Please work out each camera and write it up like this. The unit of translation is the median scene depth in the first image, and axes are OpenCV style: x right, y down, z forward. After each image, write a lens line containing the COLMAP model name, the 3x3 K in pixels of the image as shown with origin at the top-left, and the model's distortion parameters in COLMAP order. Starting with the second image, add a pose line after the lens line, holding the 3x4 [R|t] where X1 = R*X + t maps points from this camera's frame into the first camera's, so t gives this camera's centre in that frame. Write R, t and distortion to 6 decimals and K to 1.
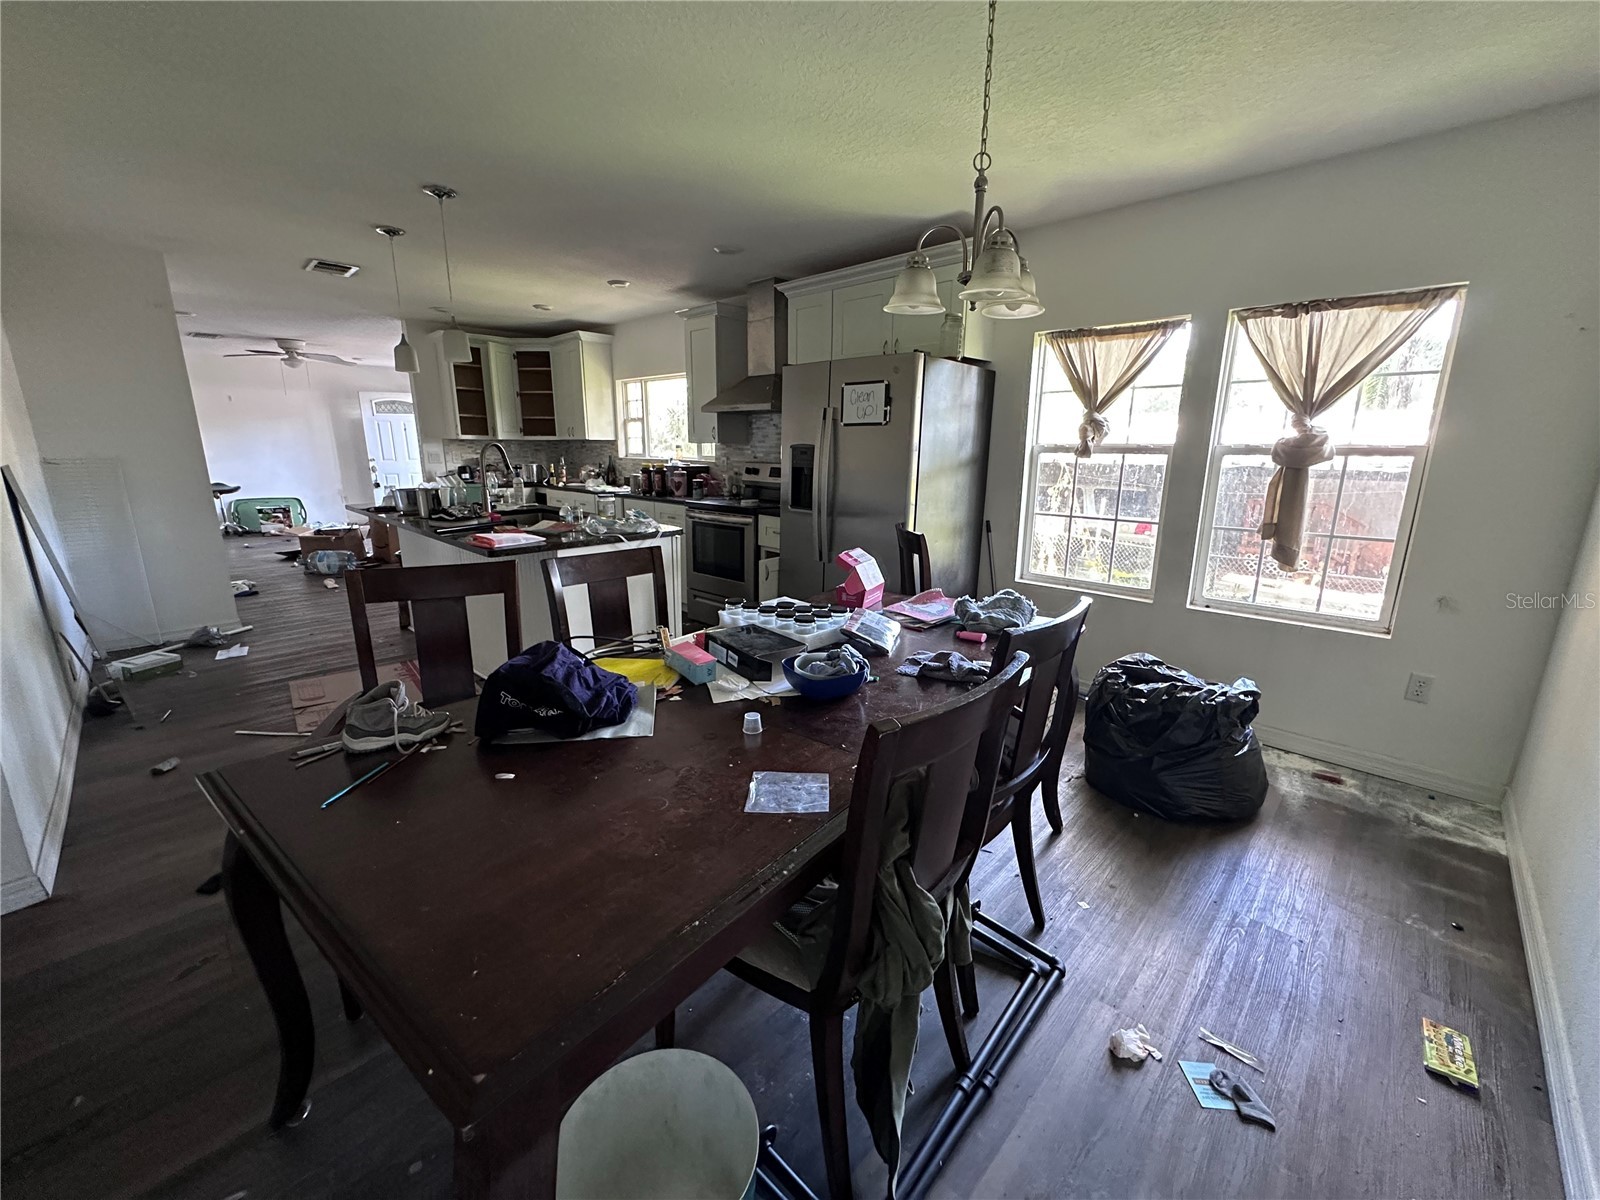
lens RADIAL K [[642.0, 0, 798.2], [0, 642.0, 600.0], [0, 0, 1]] dist [-0.000205, -0.000426]
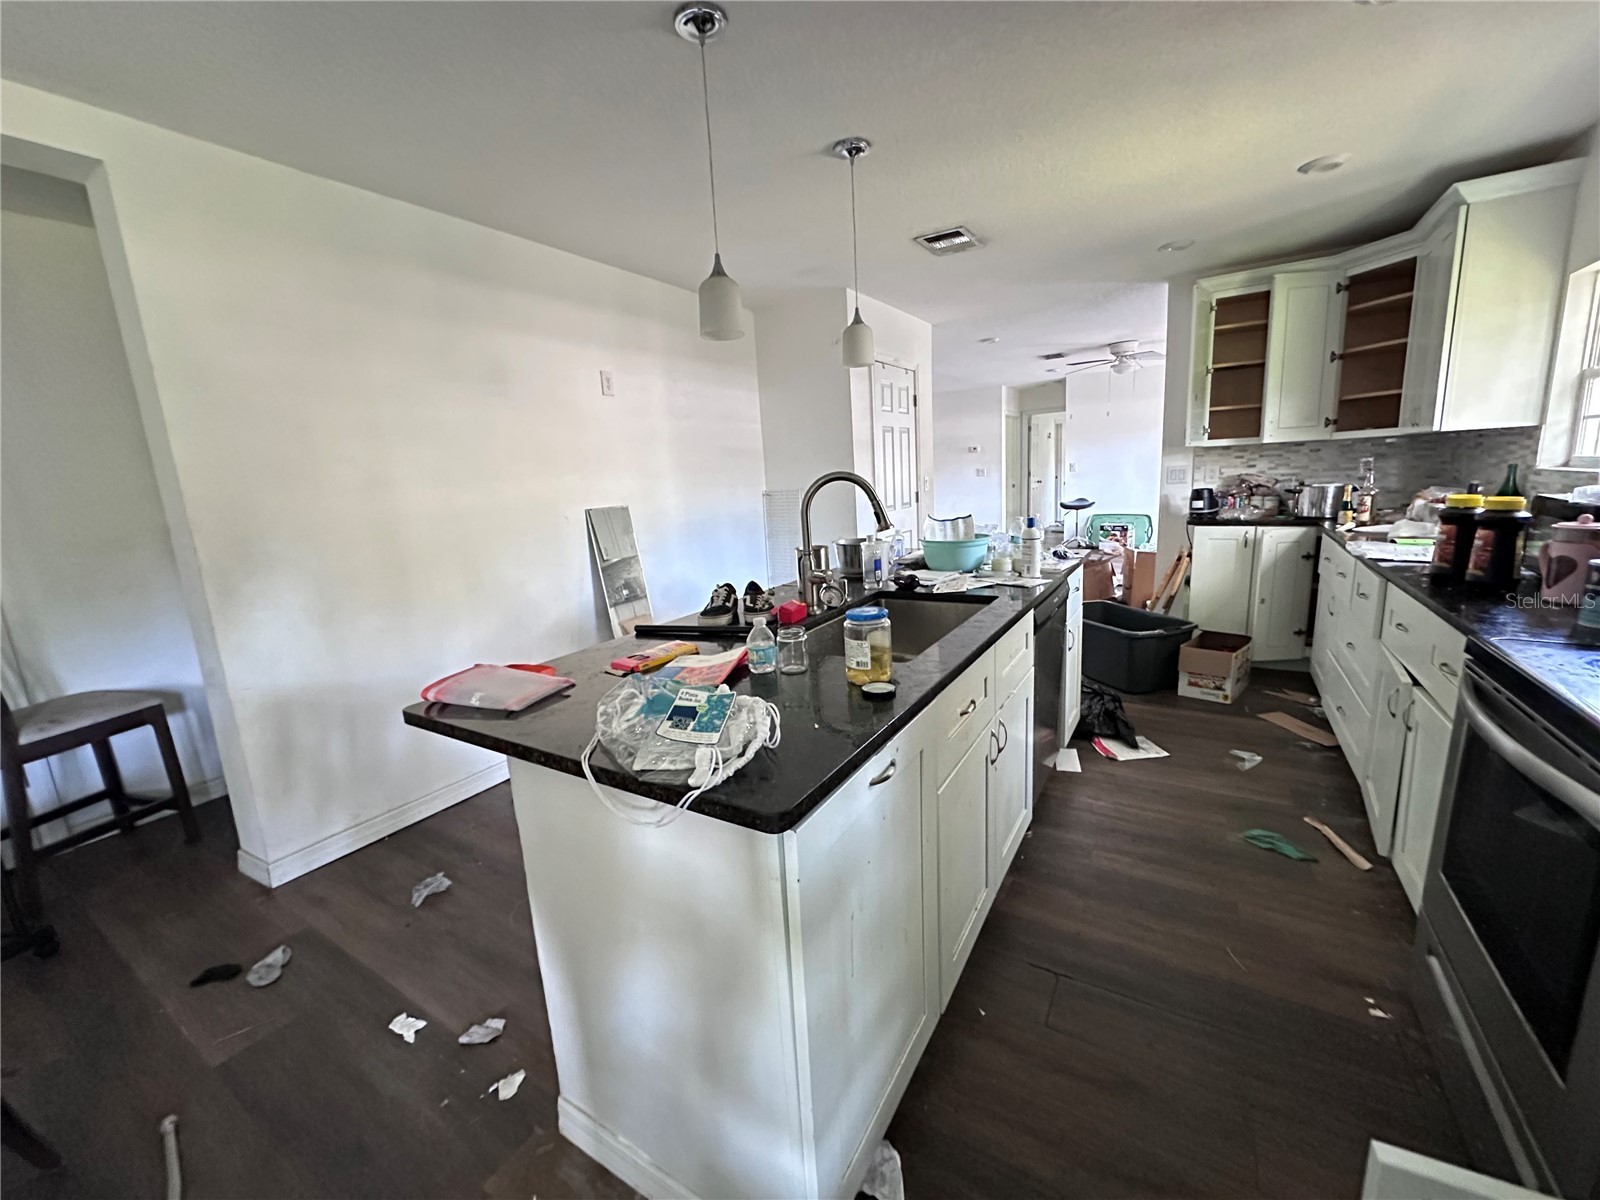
lens RADIAL K [[642.0, 0, 798.0], [0, 642.0, 595.6], [0, 0, 1]] dist [-0.000205, -0.000426]
pose [[0.214903, 0.165039, -0.962590, 0.027645], [-0.175750, 0.976063, 0.128111, -0.114743], [0.960692, 0.141644, 0.238765, 0.472105]]
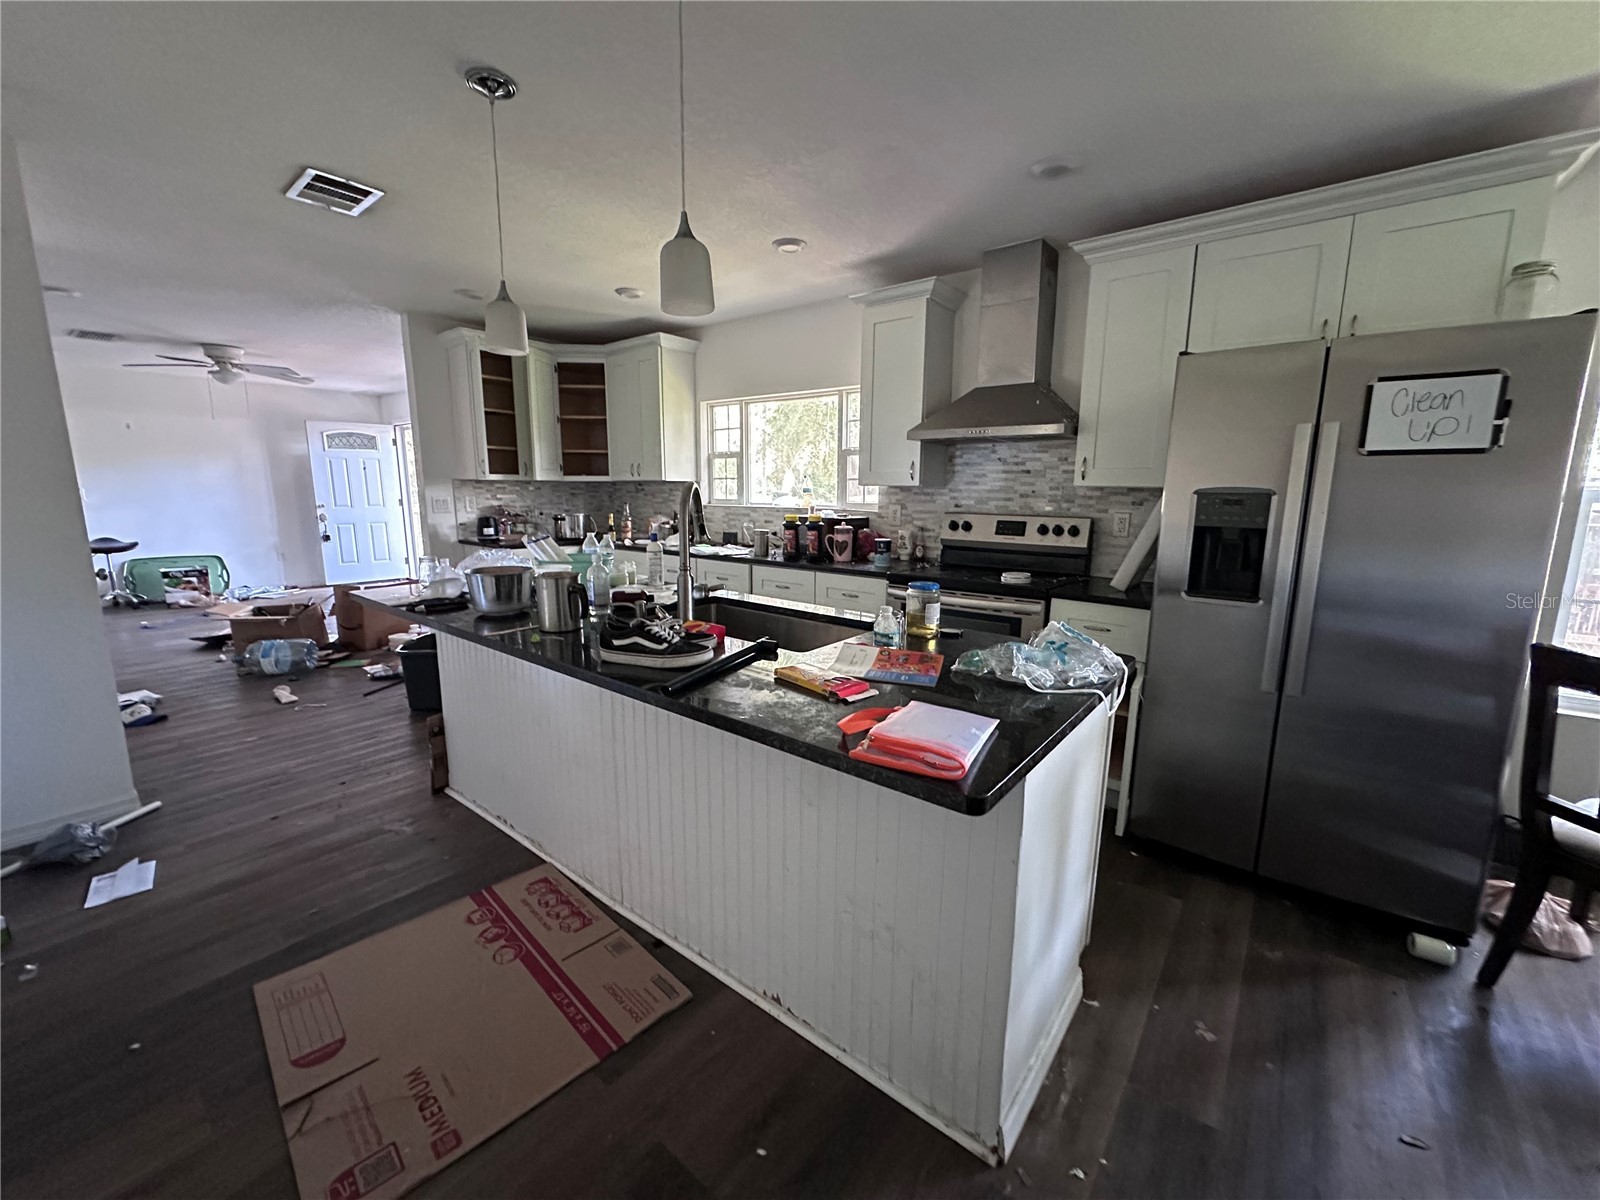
lens RADIAL K [[642.0, 0, 802.8], [0, 642.0, 599.4], [0, 0, 1]] dist [-0.000205, -0.000426]
pose [[0.995214, -0.016471, 0.096317, -0.240325], [0.022577, 0.997780, -0.062652, -0.065037], [-0.095071, 0.064527, 0.993377, 0.264332]]
